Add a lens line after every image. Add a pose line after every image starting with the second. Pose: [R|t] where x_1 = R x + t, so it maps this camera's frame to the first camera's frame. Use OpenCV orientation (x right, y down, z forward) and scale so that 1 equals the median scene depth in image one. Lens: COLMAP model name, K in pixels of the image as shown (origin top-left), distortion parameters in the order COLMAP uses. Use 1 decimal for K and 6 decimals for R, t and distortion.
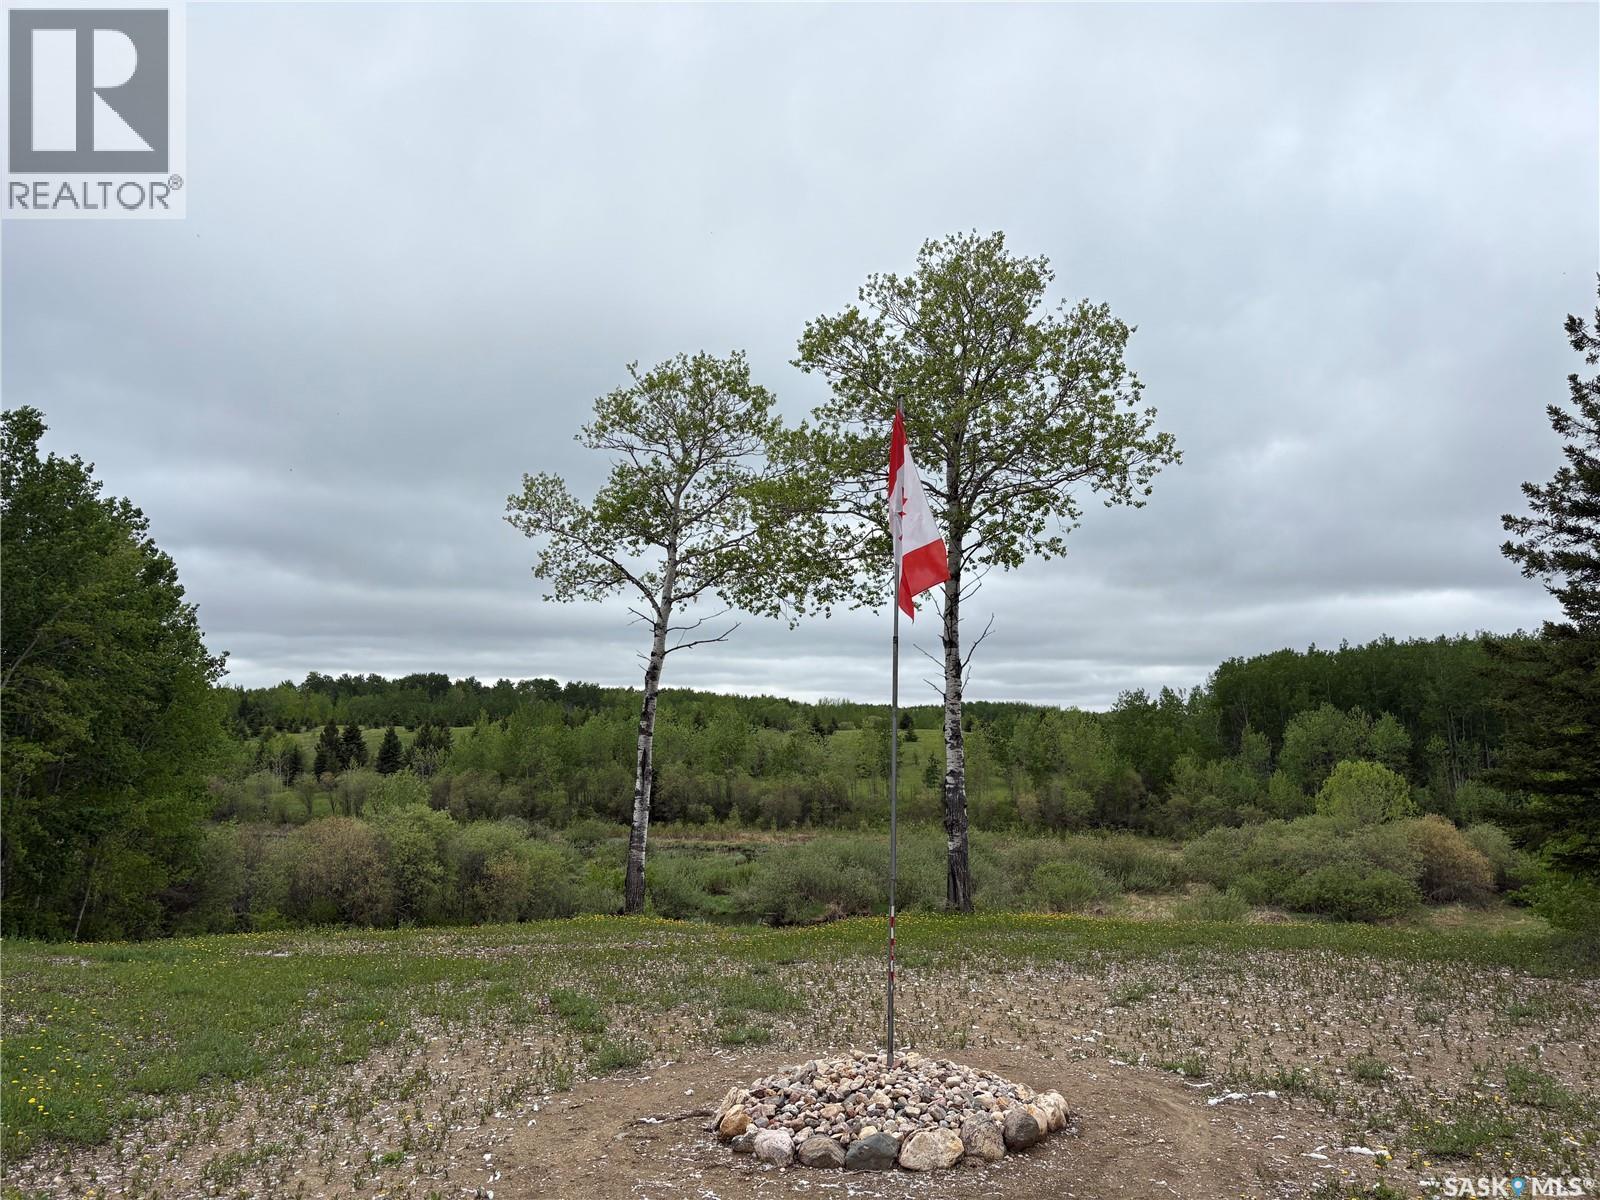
lens RADIAL K [[1304.2, 0, 767.4], [0, 1304.2, 572.6], [0, 0, 1]] dist [0.103782, -0.130197]
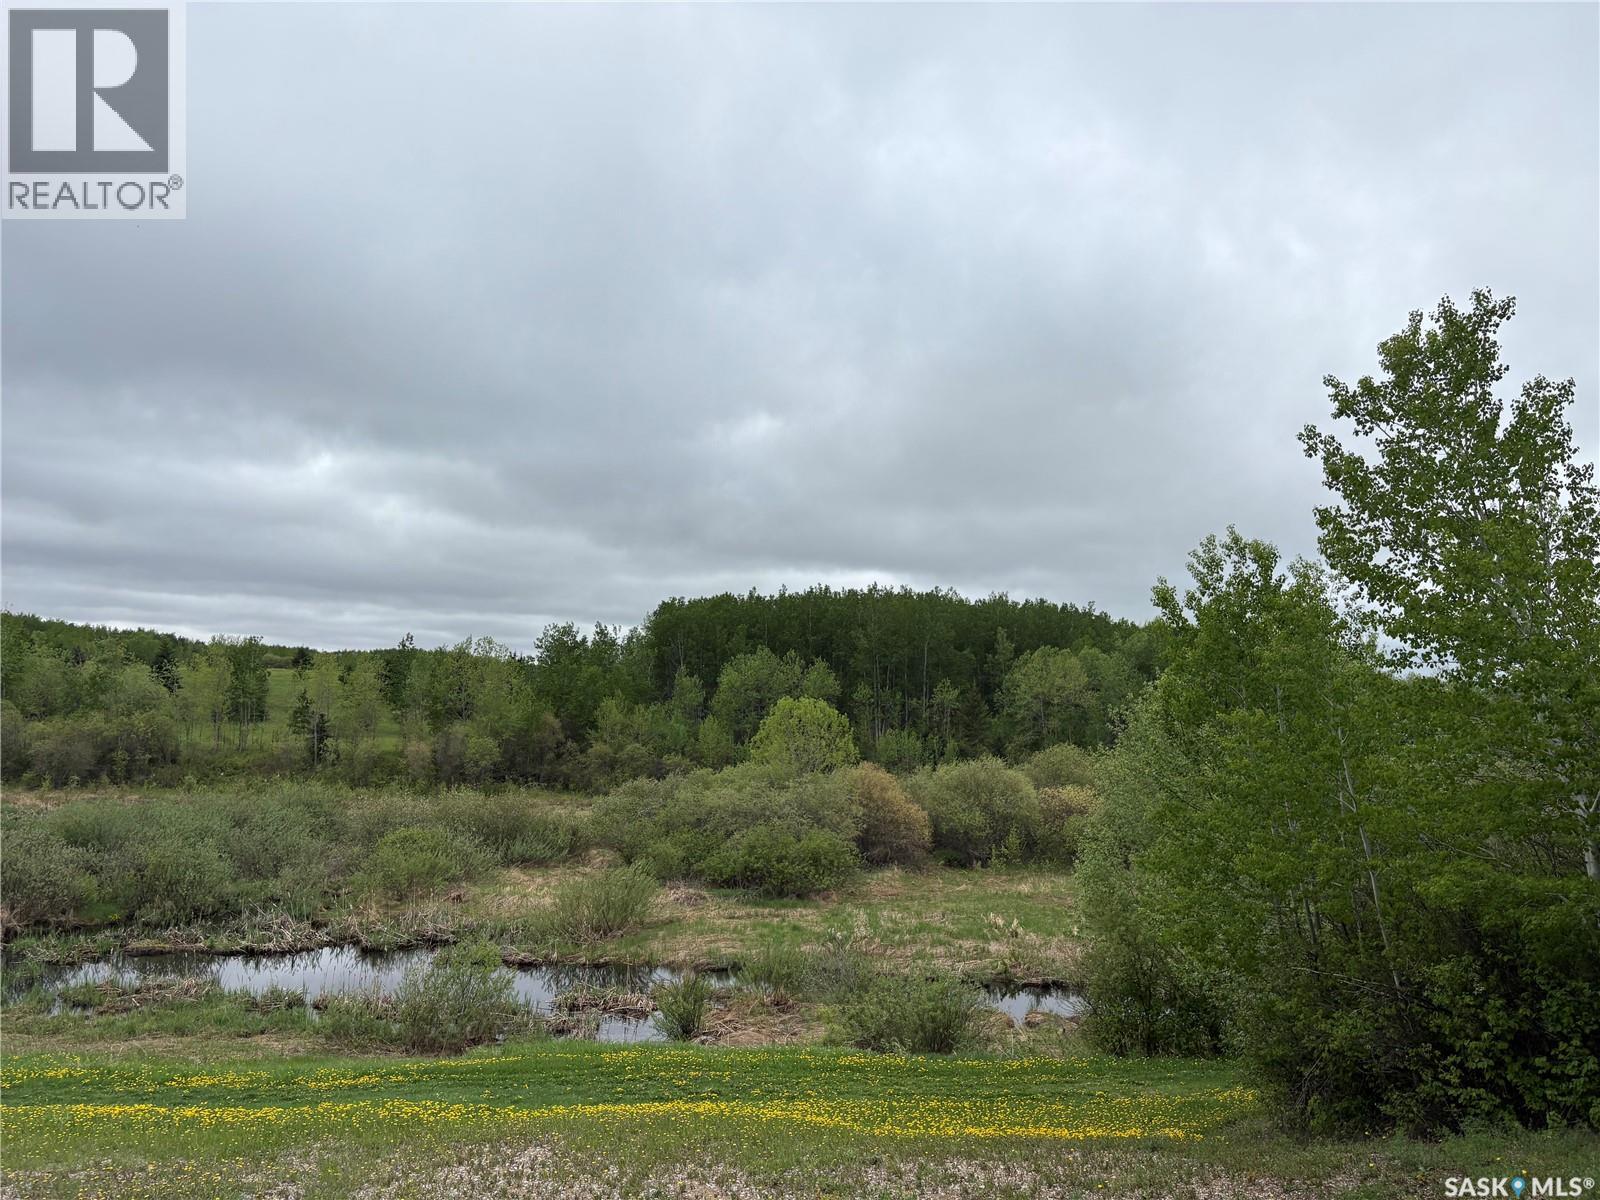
lens RADIAL K [[1189.6, 0, 809.6], [0, 1189.6, 602.8], [0, 0, 1]] dist [0.071581, -0.084138]
pose [[0.899632, 0.064688, 0.431831, 0.096531], [-0.082426, 0.996344, 0.022465, 0.050828], [-0.428799, -0.055804, 0.901675, 0.254597]]
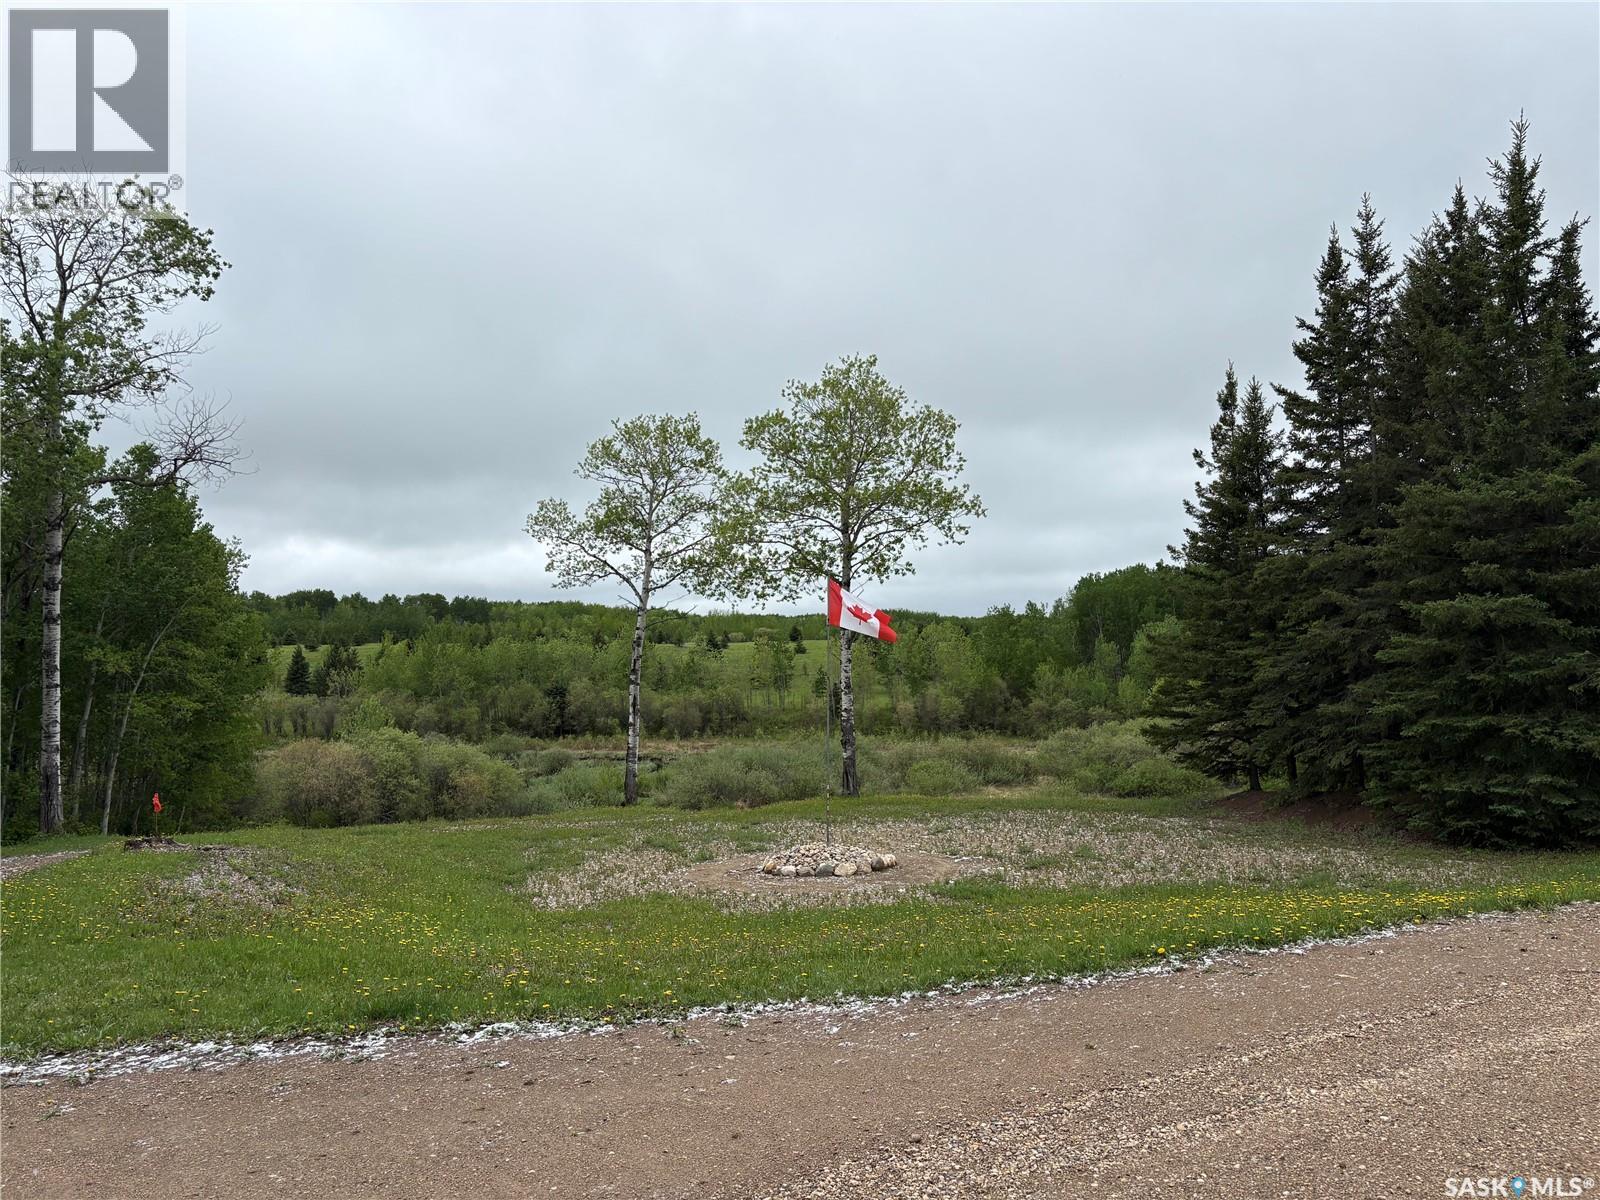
lens RADIAL K [[1392.9, 0, 732.8], [0, 1392.9, 556.7], [0, 0, 1]] dist [0.129127, 0.002405]
pose [[0.997615, -0.015408, 0.067281, -0.027374], [0.010781, 0.997585, 0.068608, -0.038756], [-0.068176, -0.067719, 0.995372, -0.170754]]
